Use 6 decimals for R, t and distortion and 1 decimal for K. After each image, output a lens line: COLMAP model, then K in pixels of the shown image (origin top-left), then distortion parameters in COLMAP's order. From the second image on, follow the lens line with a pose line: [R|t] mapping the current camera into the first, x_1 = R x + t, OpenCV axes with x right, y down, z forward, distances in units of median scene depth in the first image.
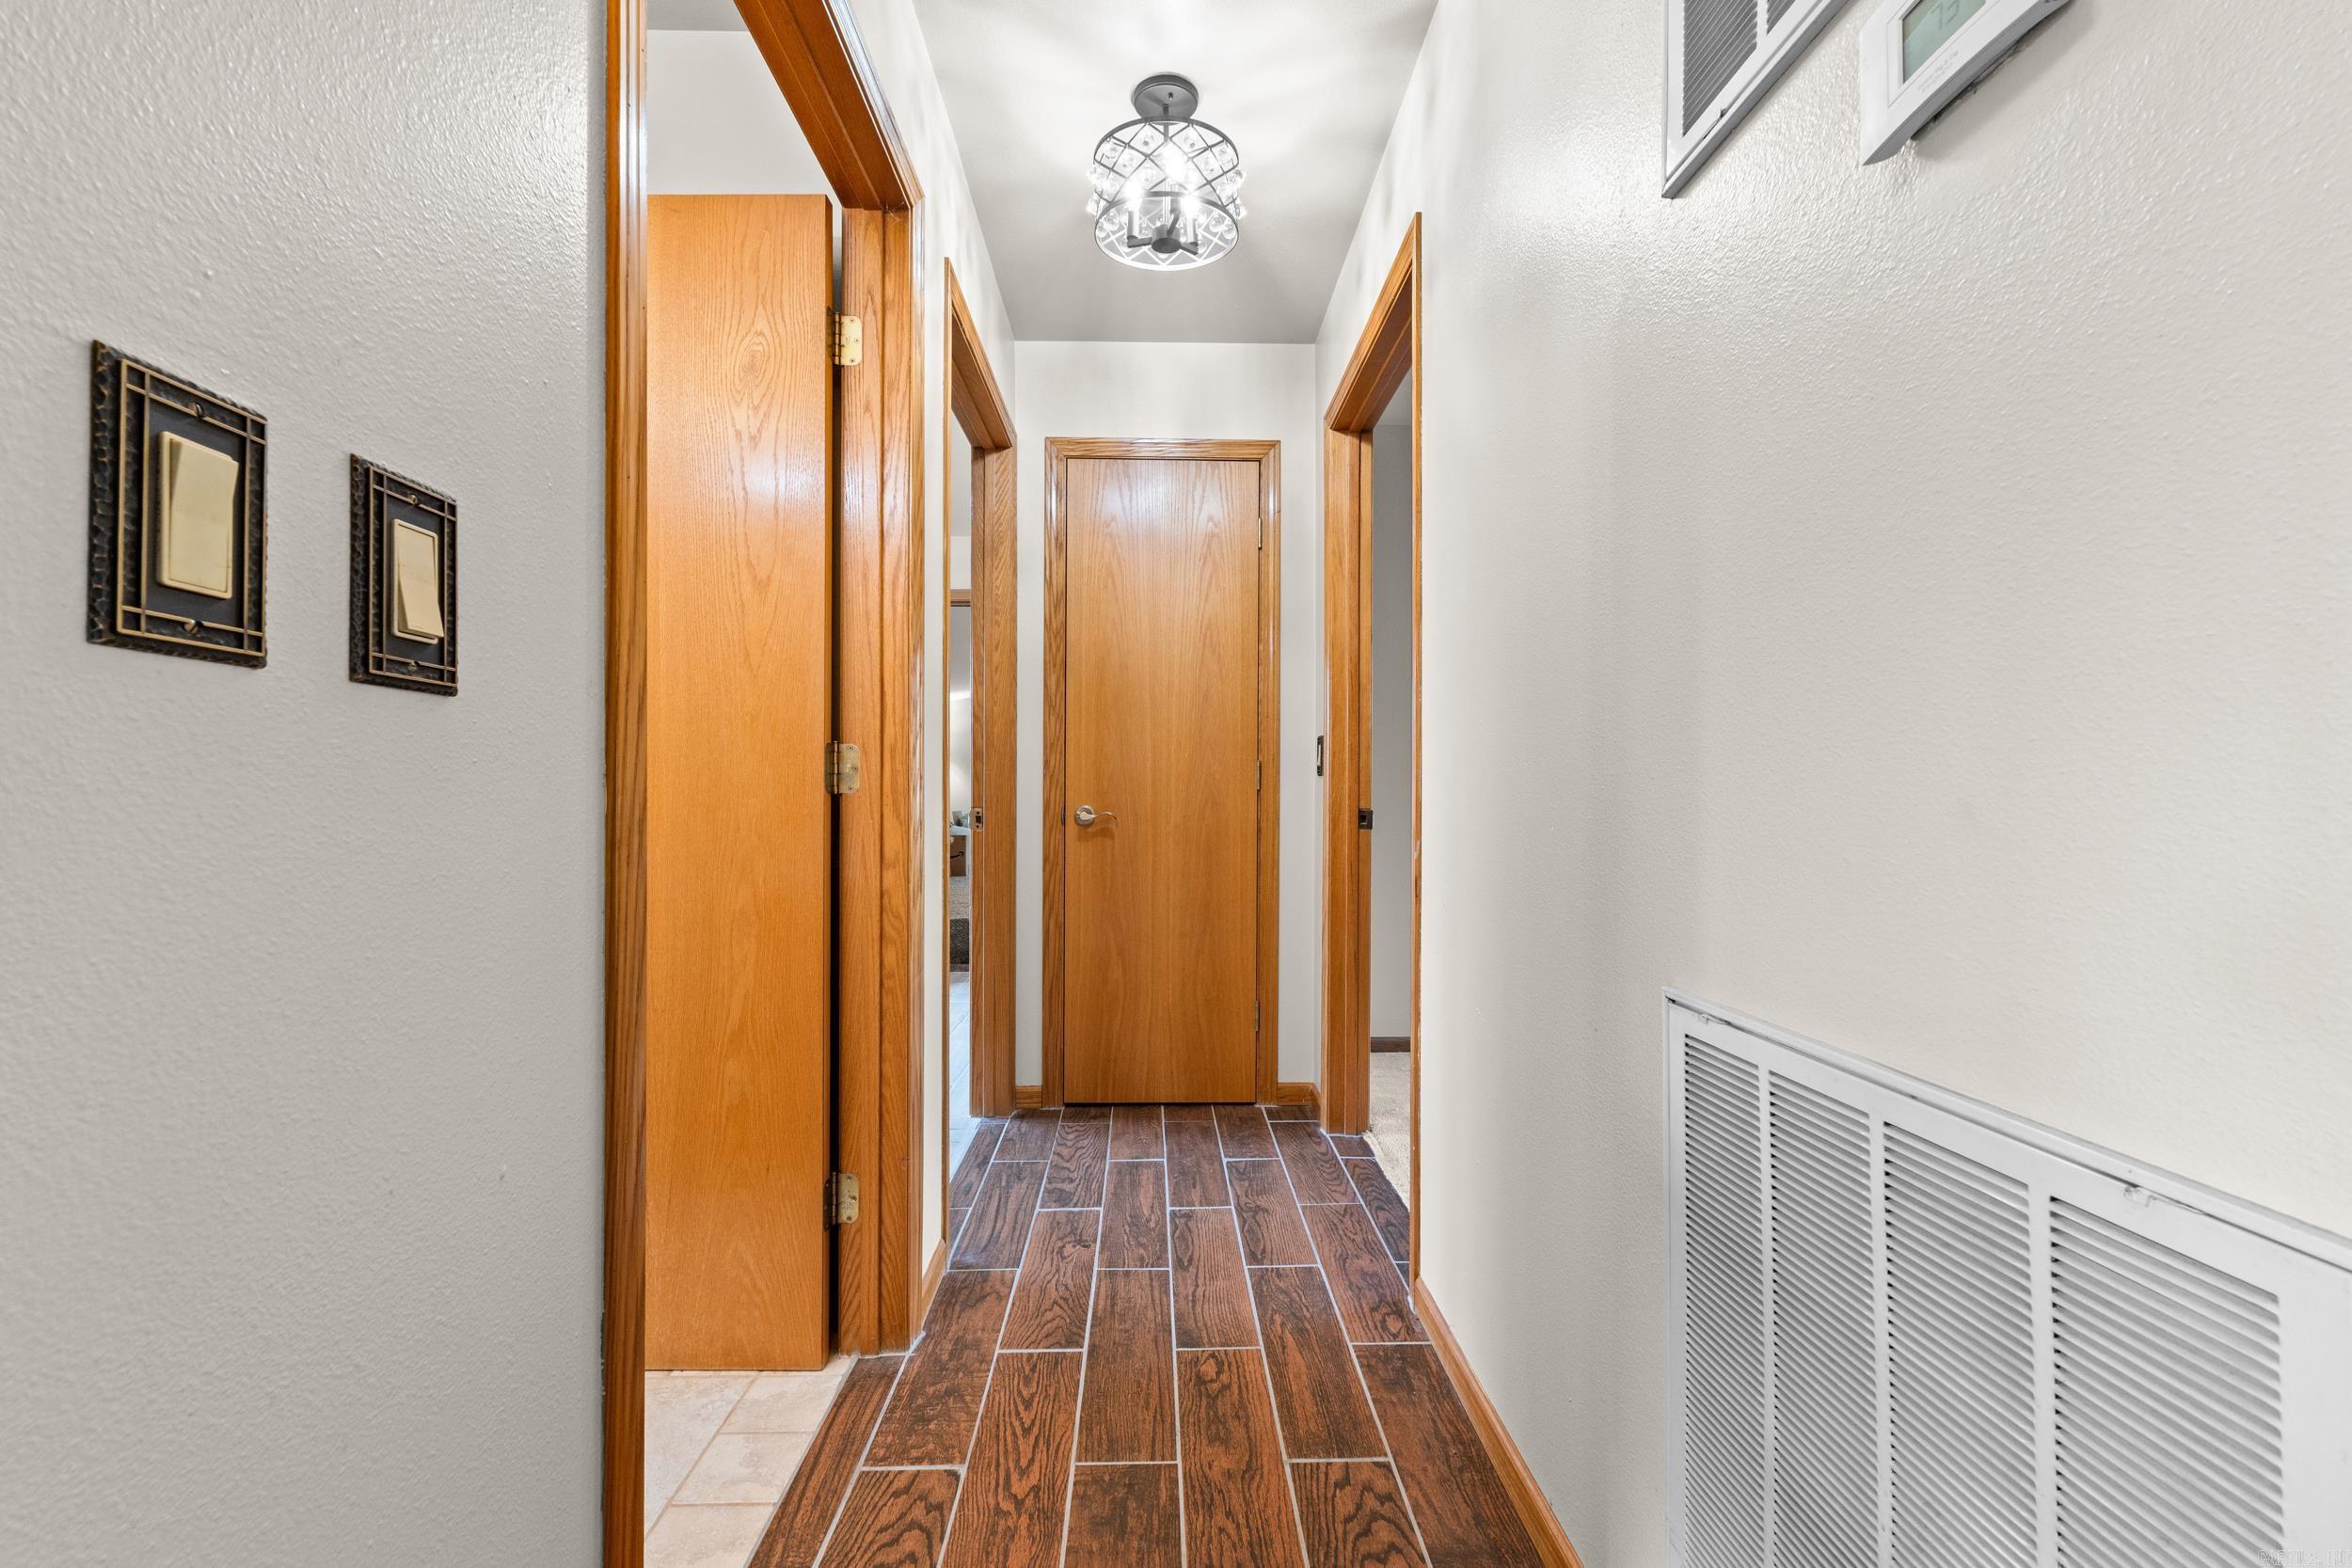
lens RADIAL K [[992.6, 0, 1176.0], [0, 992.6, 784.0], [0, 0, 1]] dist [-0.000951, -0.000342]
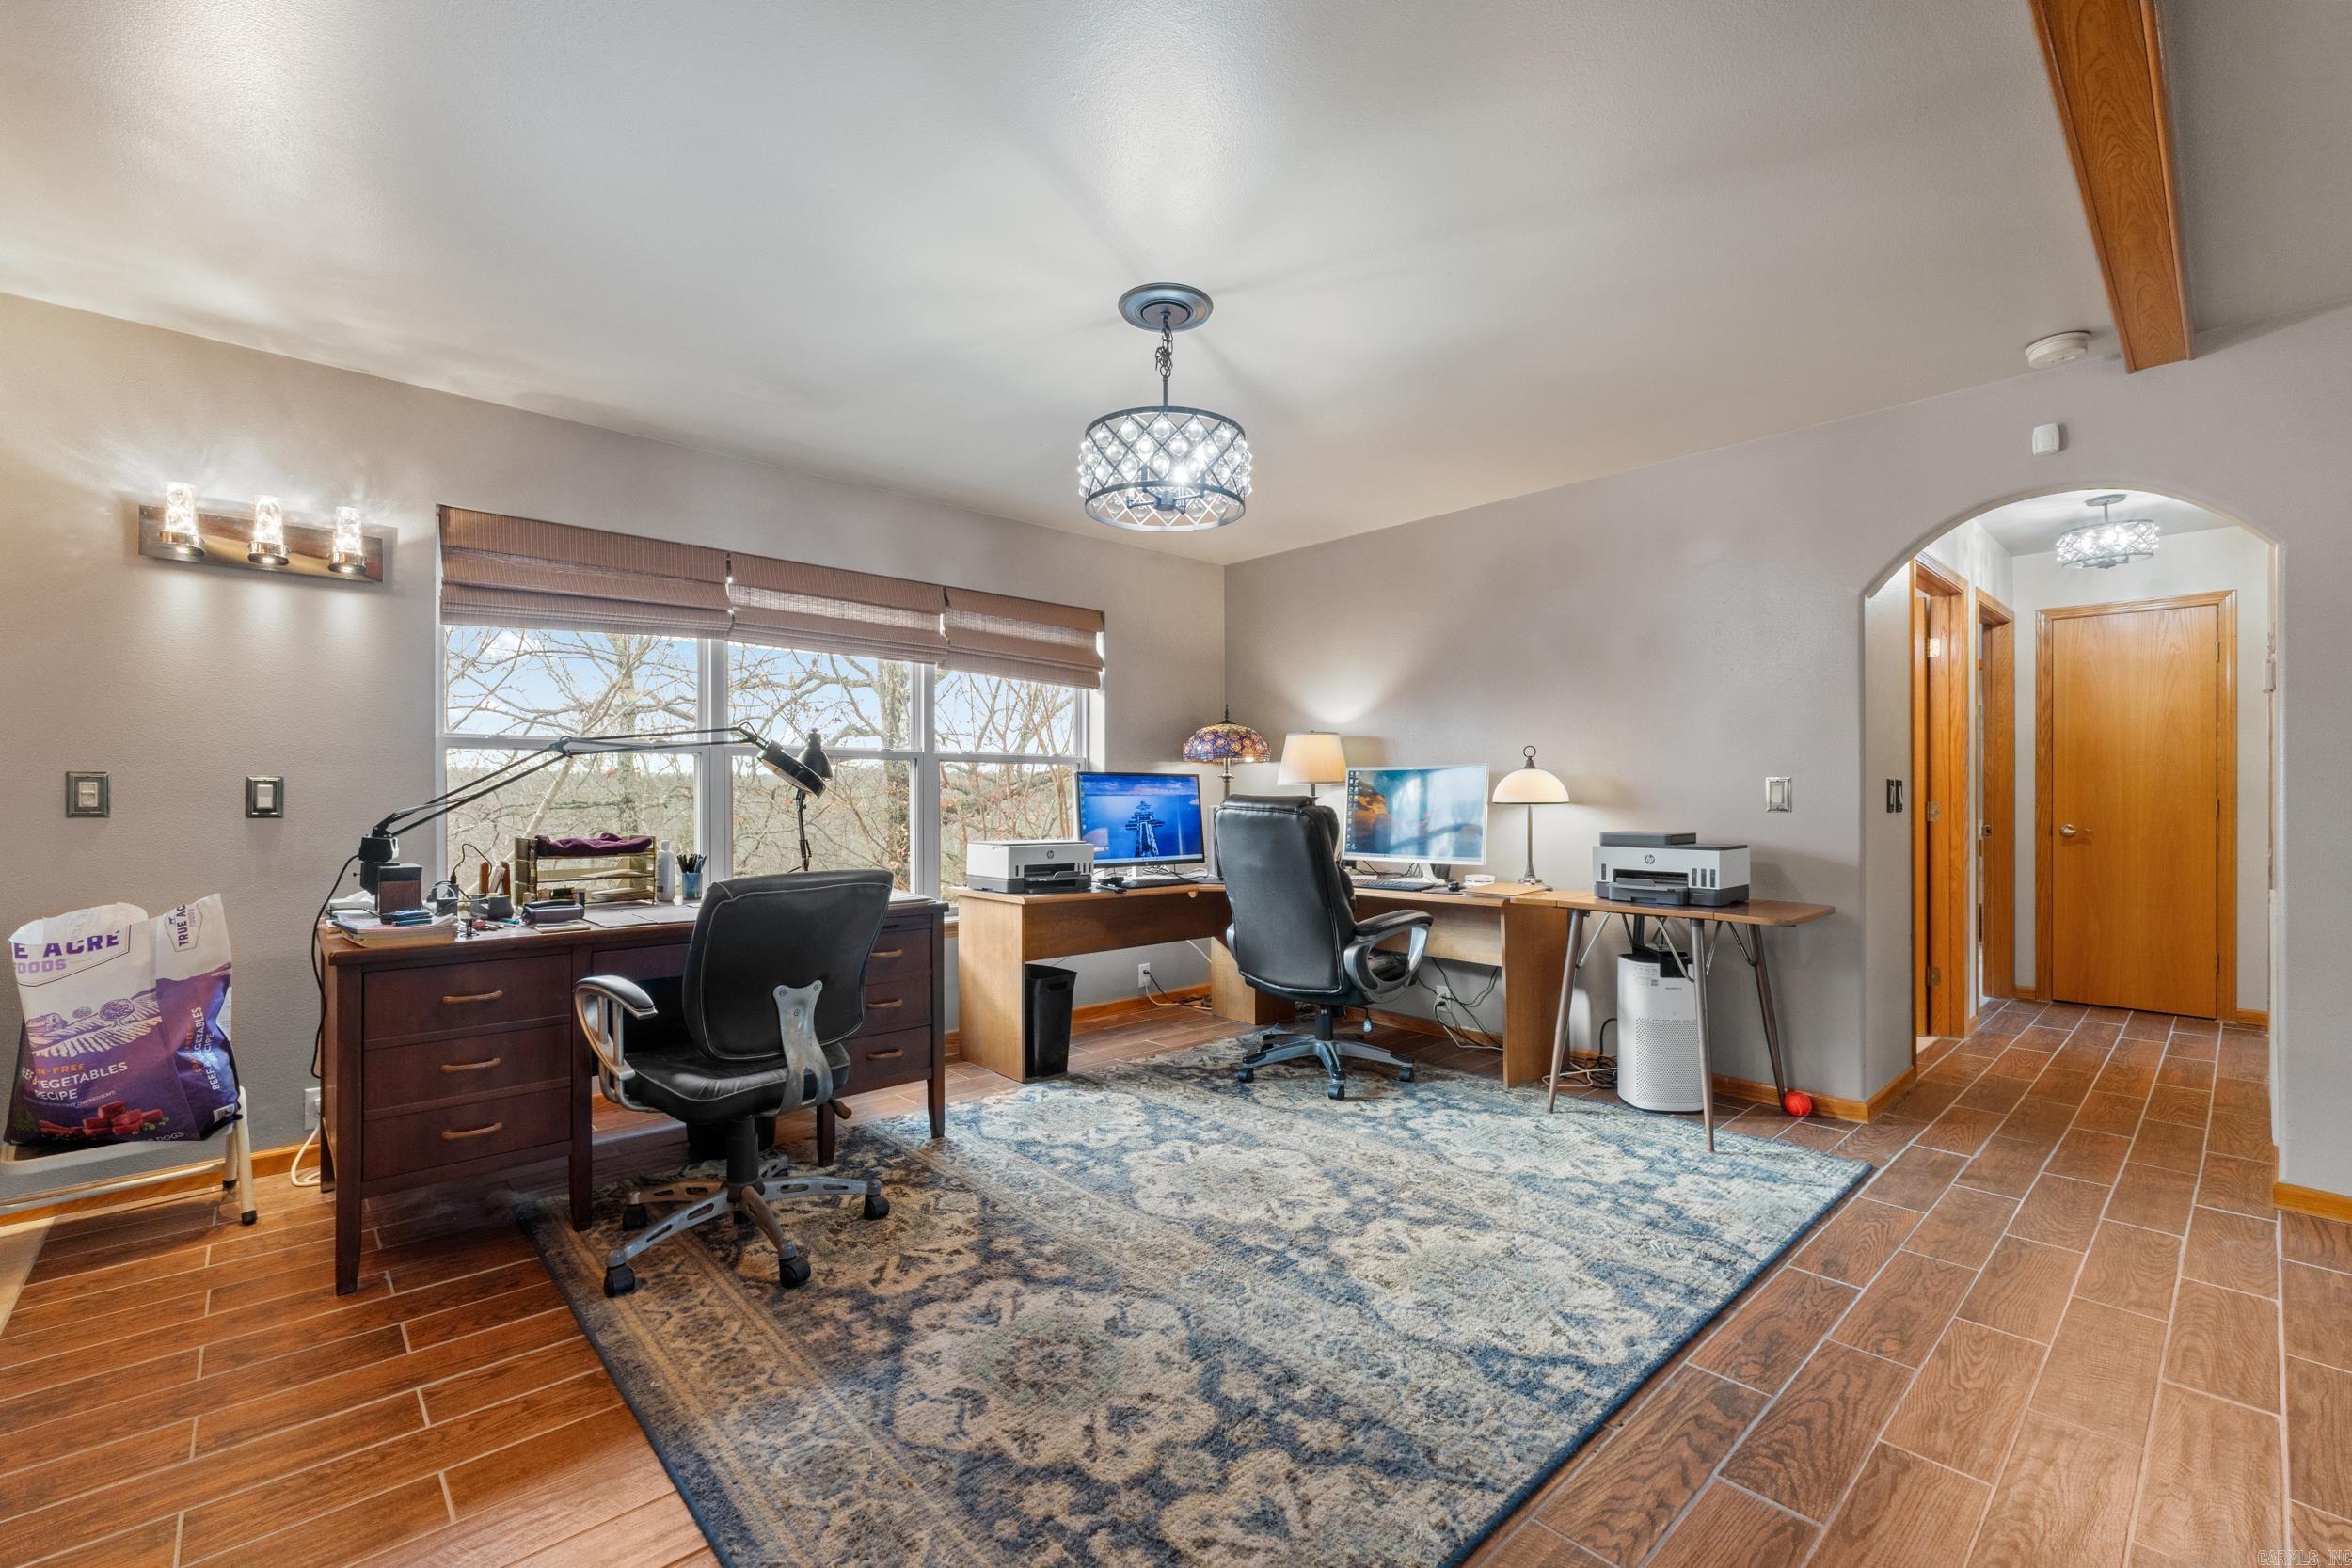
lens RADIAL K [[992.6, 0, 1176.0], [0, 992.6, 784.0], [0, 0, 1]] dist [-0.000951, -0.000342]
pose [[0.650848, -0.003637, -0.759199, 0.201921], [0.006985, 0.999975, 0.001197, -0.060250], [0.759176, -0.006082, 0.650857, -1.249678]]
